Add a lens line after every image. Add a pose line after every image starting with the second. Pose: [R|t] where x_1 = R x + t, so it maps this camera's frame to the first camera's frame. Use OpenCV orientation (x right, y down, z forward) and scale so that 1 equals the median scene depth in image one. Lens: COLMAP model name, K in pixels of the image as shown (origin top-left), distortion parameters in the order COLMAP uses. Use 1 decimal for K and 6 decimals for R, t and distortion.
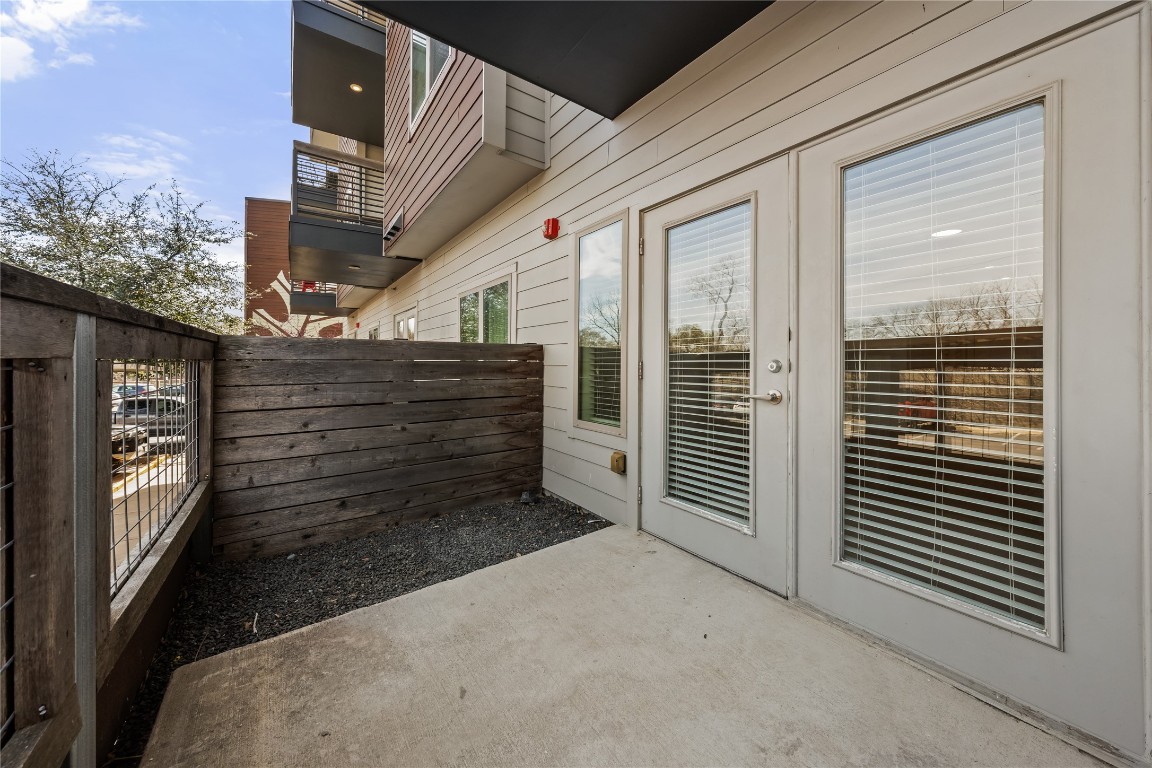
lens RADIAL K [[400.0, 0, 575.3], [0, 400.0, 360.6], [0, 0, 1]] dist [-0.000784, -0.000027]
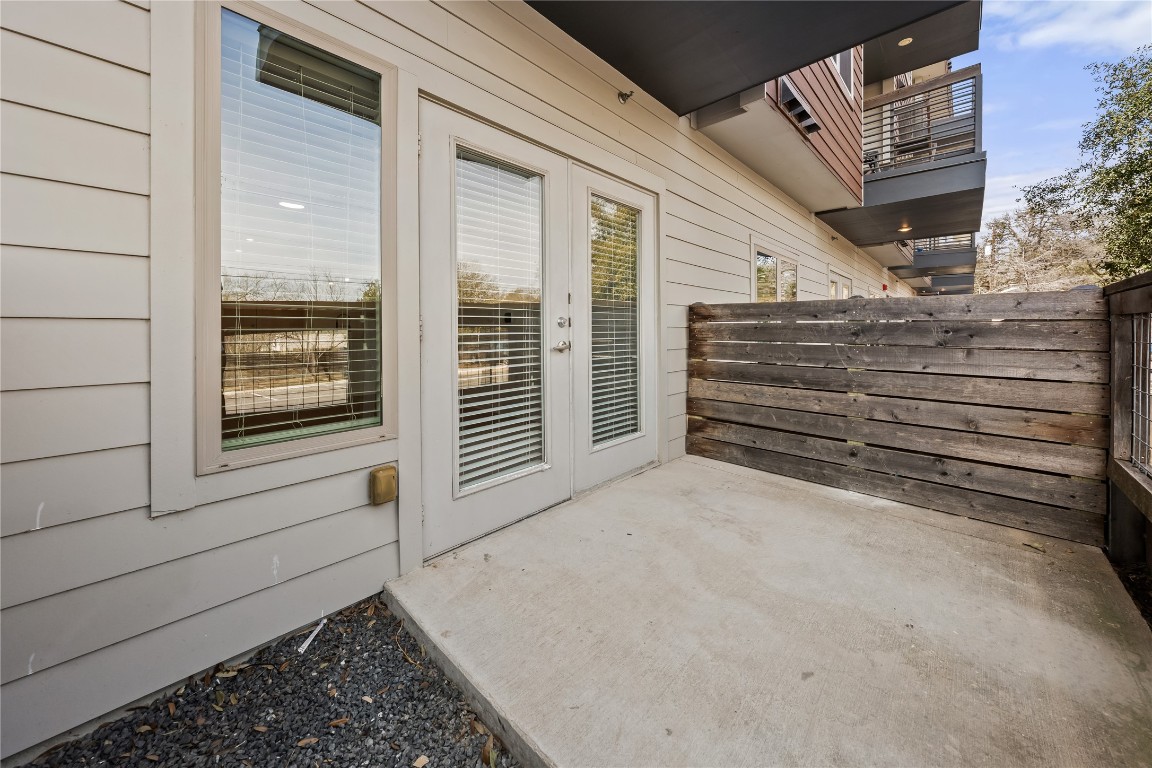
lens RADIAL K [[400.0, 0, 586.1], [0, 400.0, 331.5], [0, 0, 1]] dist [-0.000784, -0.000027]
pose [[-0.180967, -0.005782, 0.983472, -0.742133], [0.000791, 0.999982, 0.006025, 0.035312], [-0.983489, 0.001868, -0.180959, 1.142987]]
